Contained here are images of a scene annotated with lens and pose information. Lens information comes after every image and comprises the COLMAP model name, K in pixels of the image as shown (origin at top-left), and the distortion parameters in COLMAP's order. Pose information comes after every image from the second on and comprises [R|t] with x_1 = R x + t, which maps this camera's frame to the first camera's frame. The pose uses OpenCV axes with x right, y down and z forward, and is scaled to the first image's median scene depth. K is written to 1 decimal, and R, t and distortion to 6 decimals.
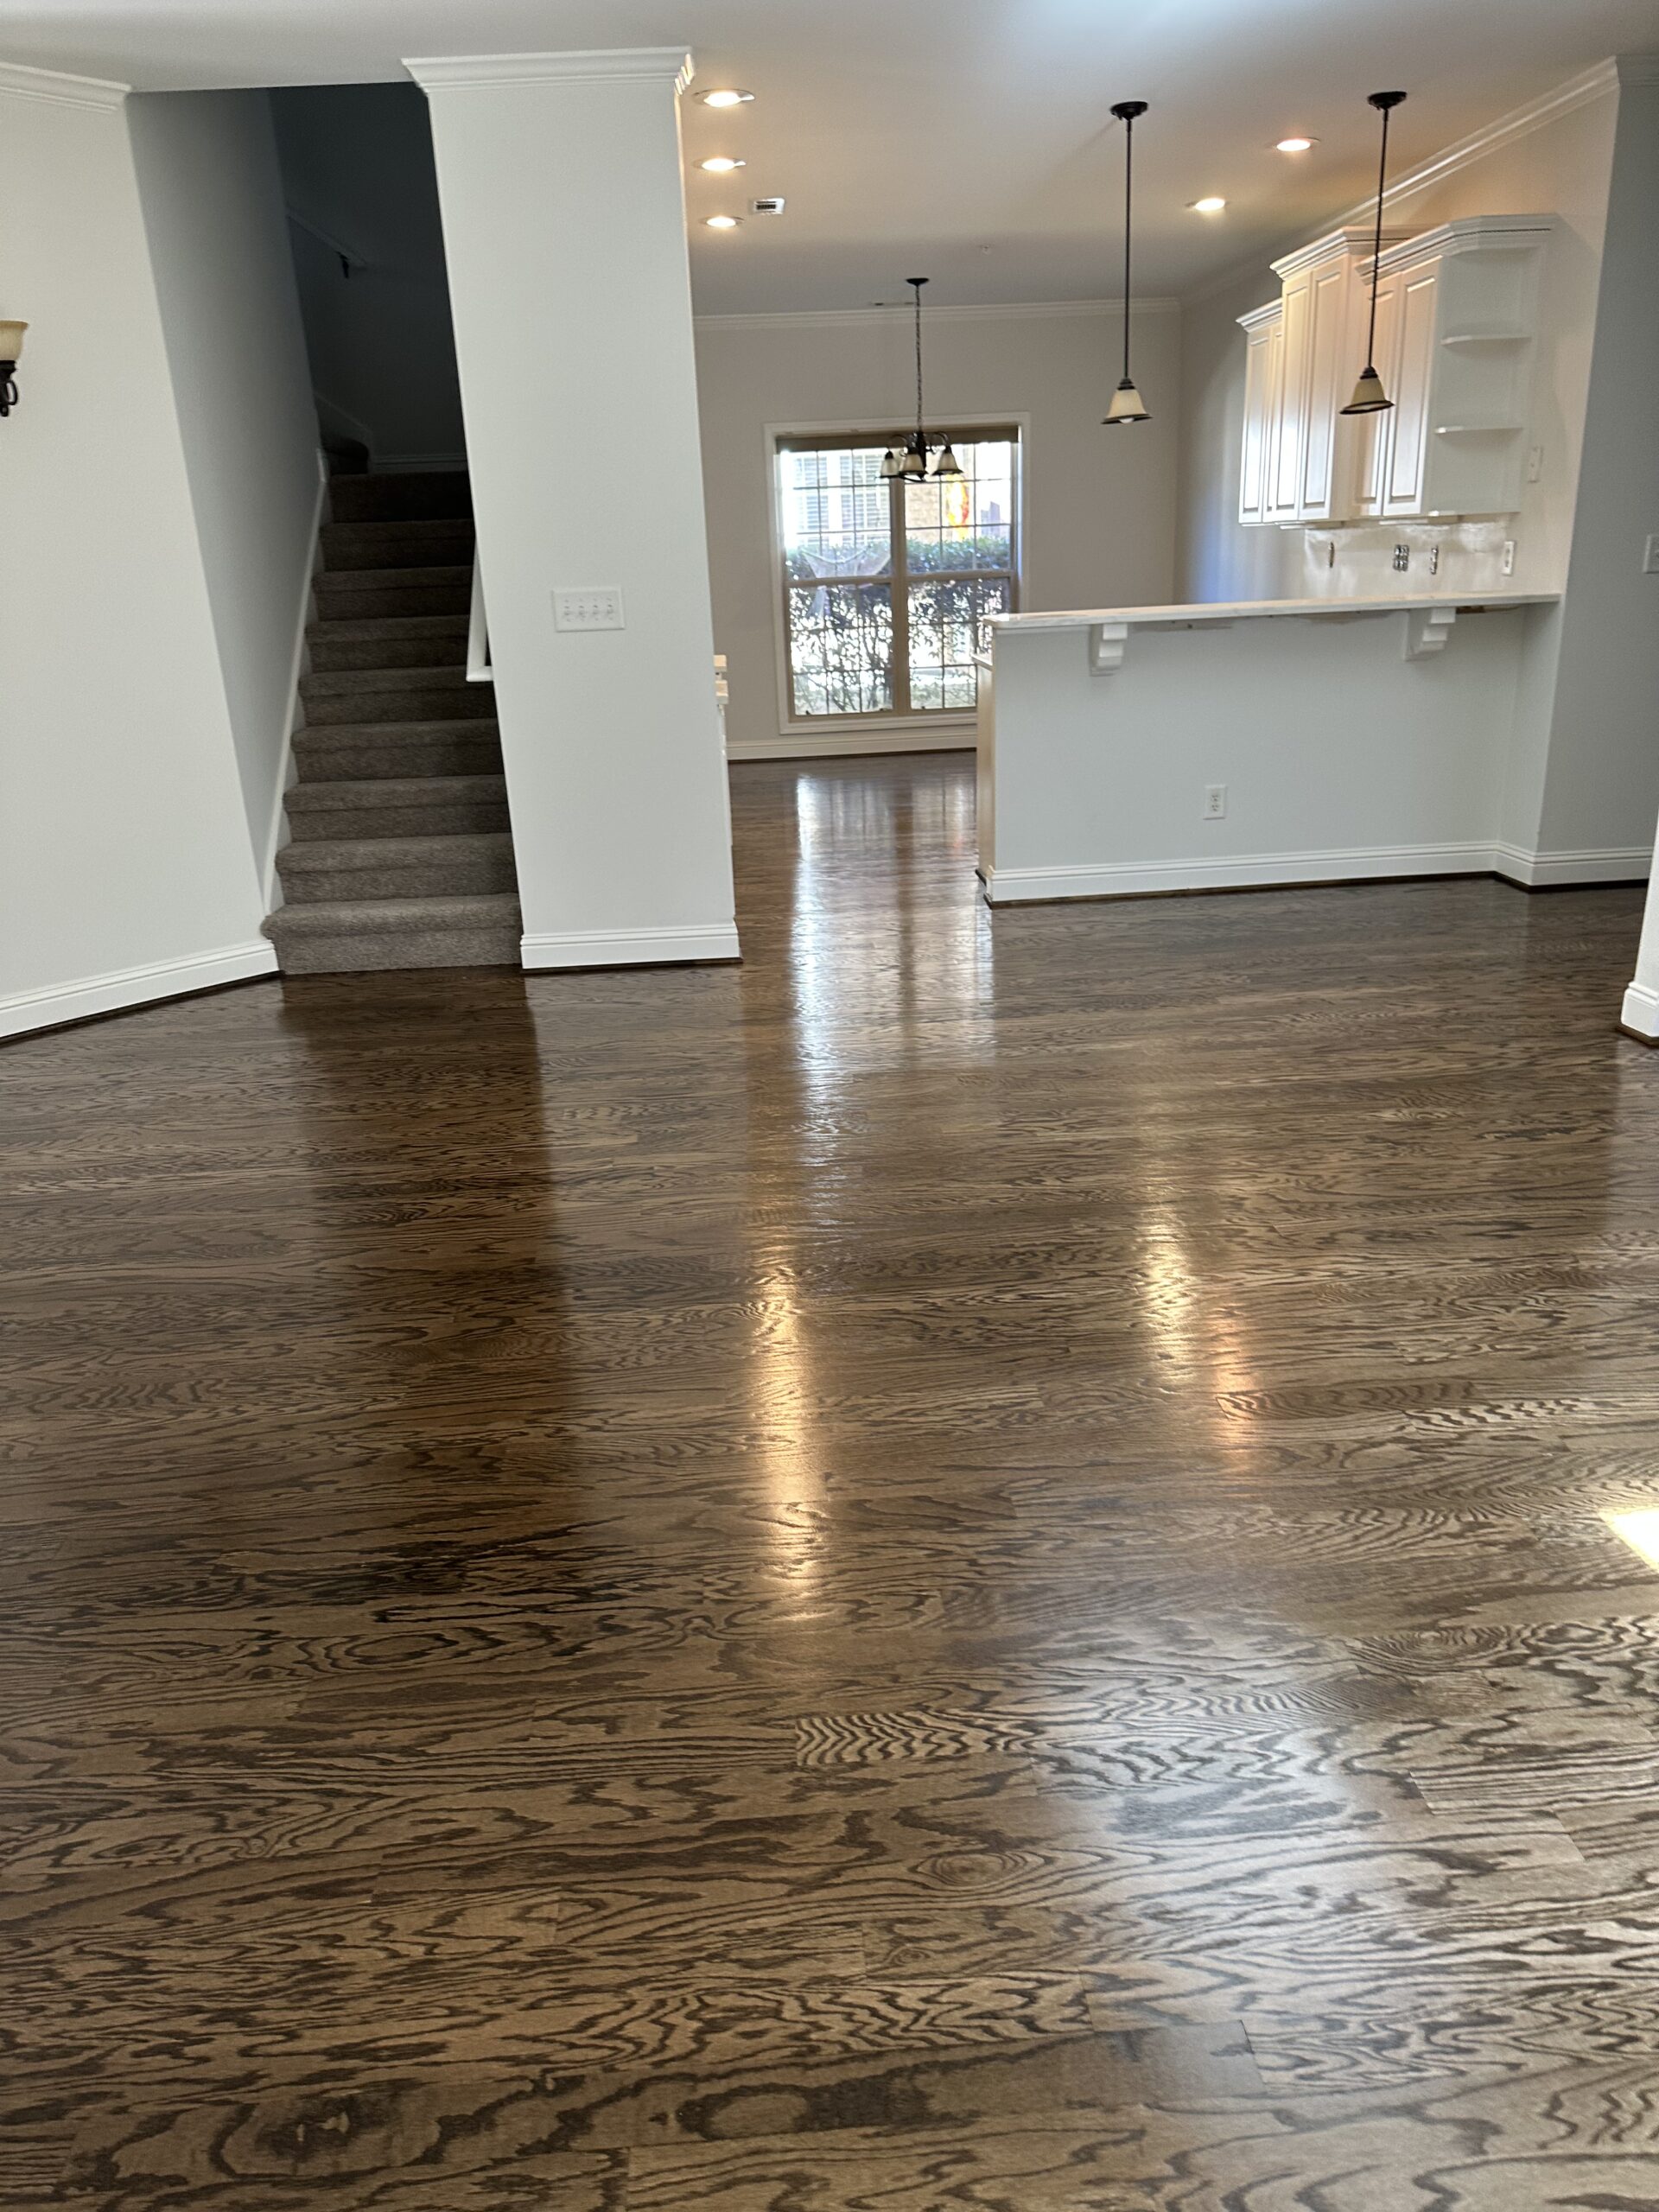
lens RADIAL K [[1564.1, 0, 828.2], [0, 1564.1, 1104.2], [0, 0, 1]] dist [0.005146, 0.001281]
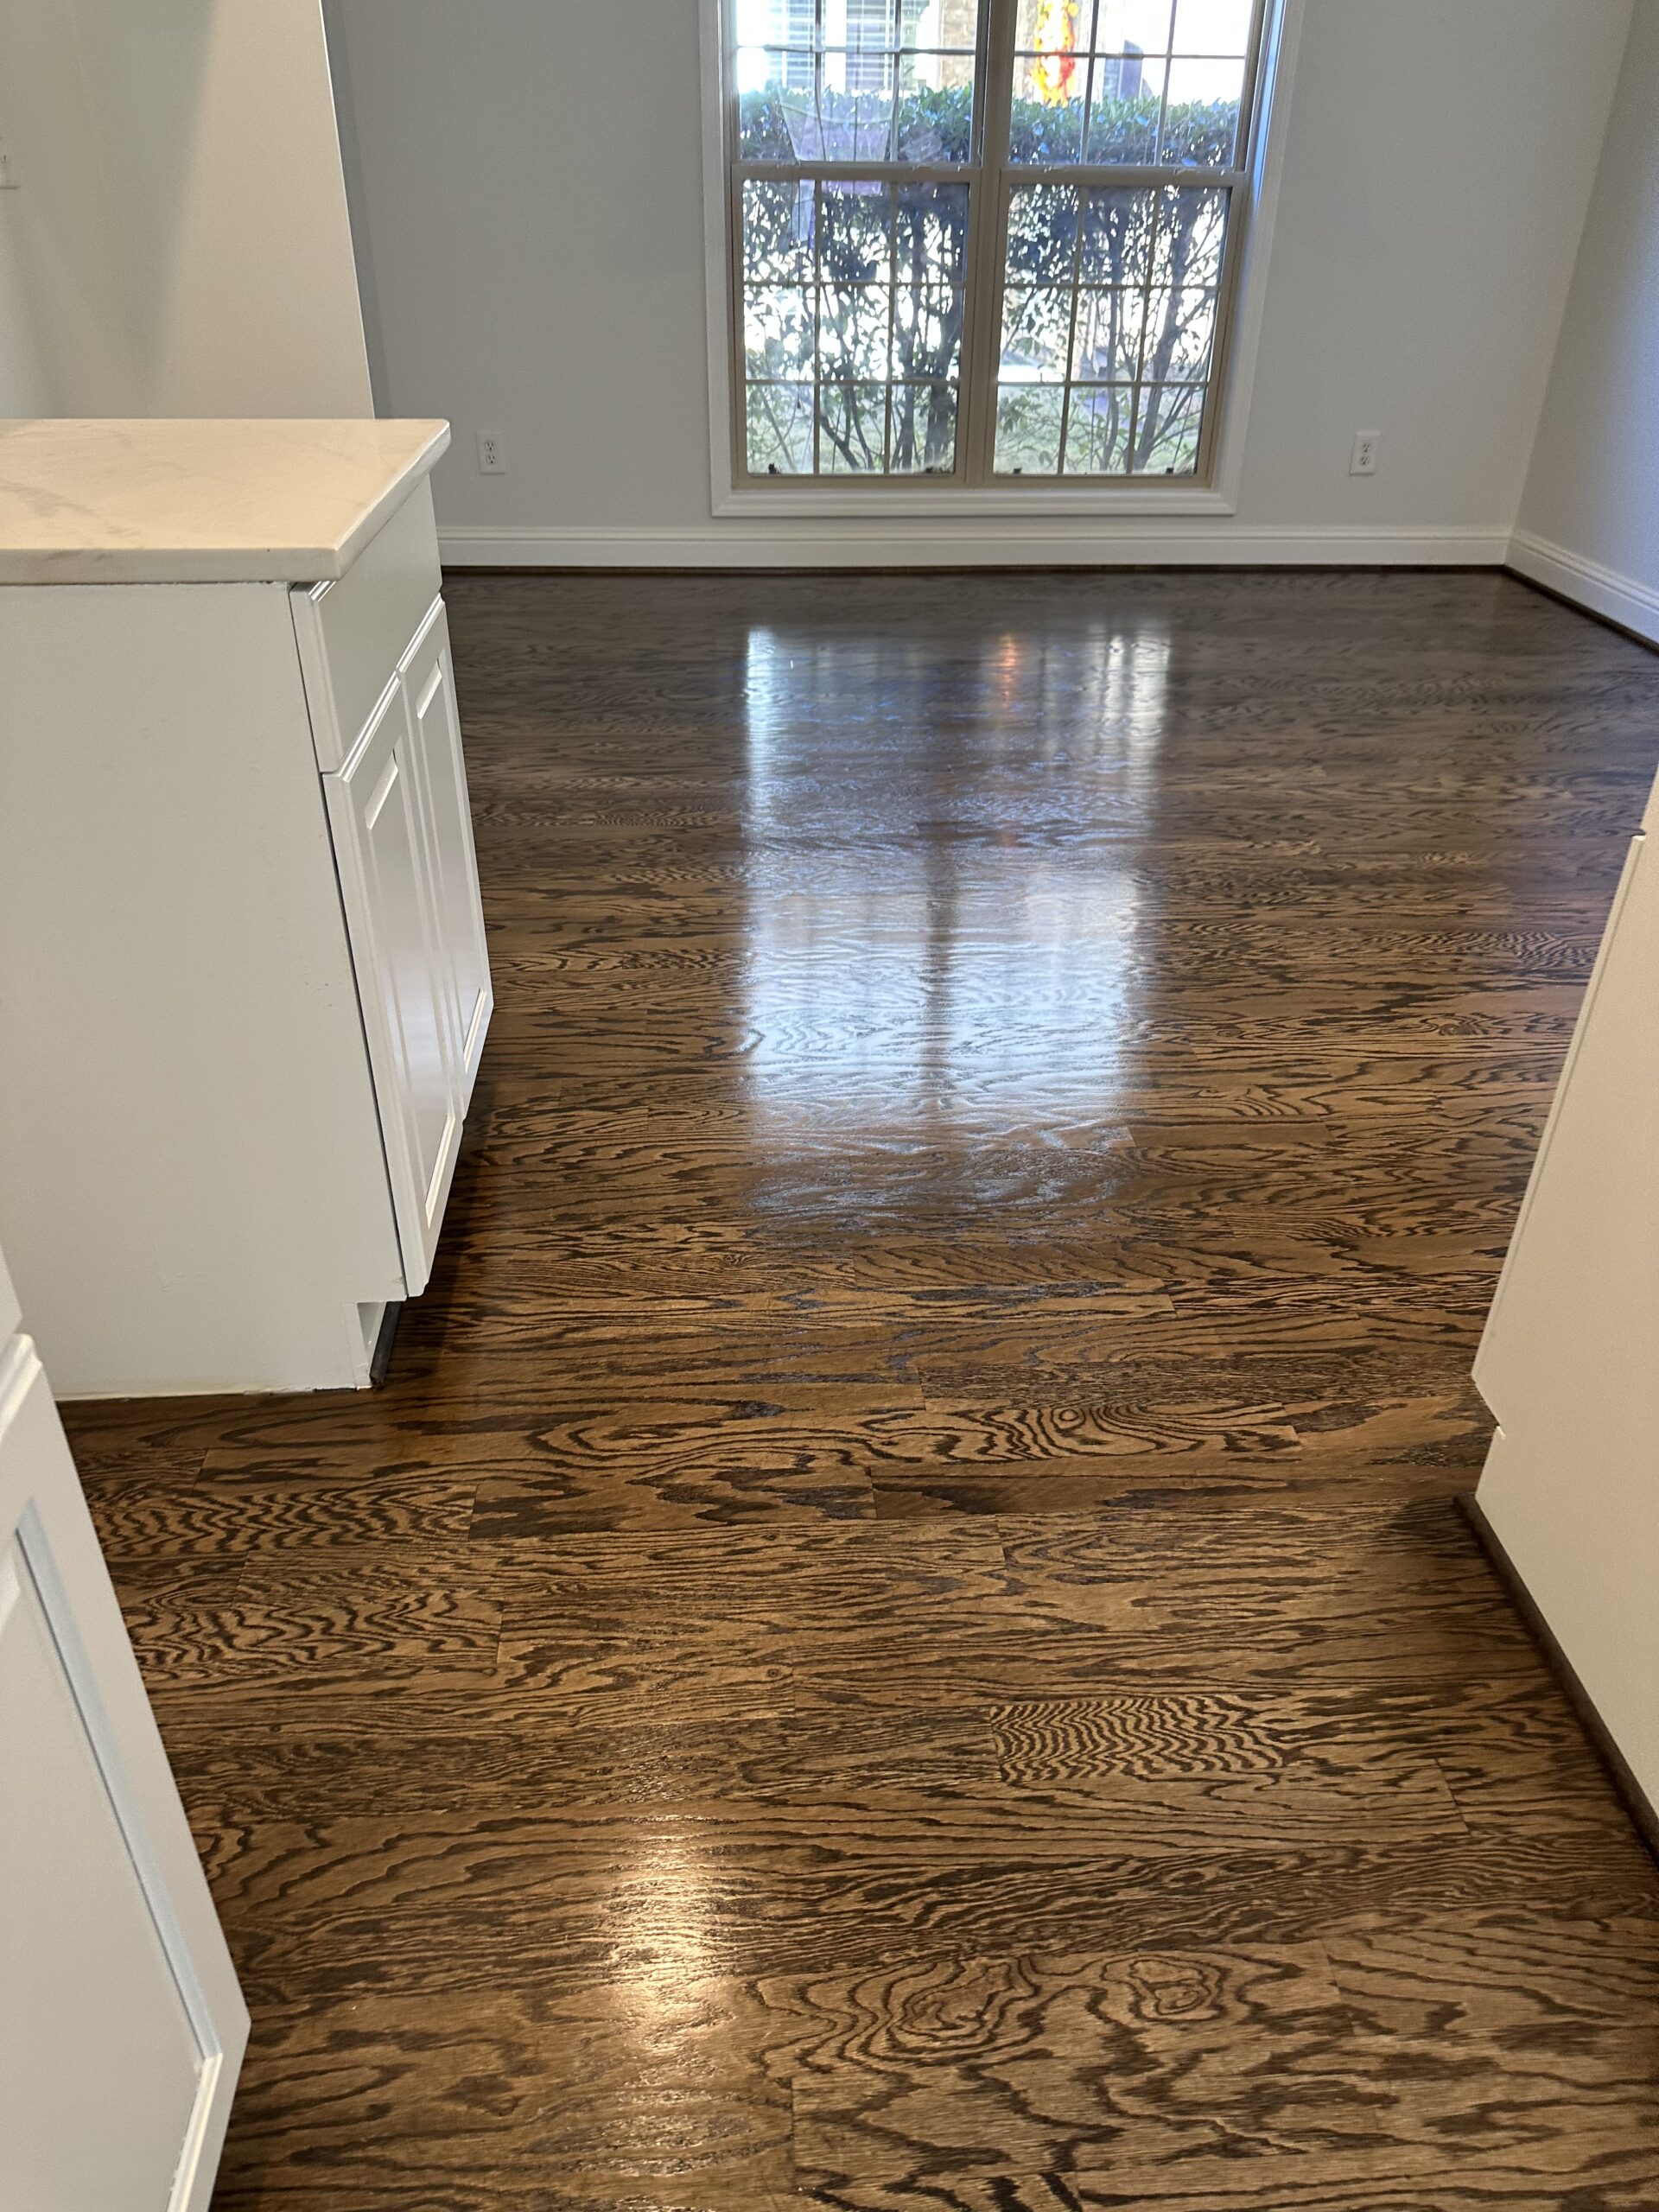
lens RADIAL K [[1564.1, 0, 824.9], [0, 1564.1, 1111.3], [0, 0, 1]] dist [0.005146, 0.001281]
pose [[0.998260, 0.038571, 0.044593, -0.010959], [-0.047304, 0.975411, 0.215259, -0.160292], [-0.035194, -0.216994, 0.975538, 0.482359]]
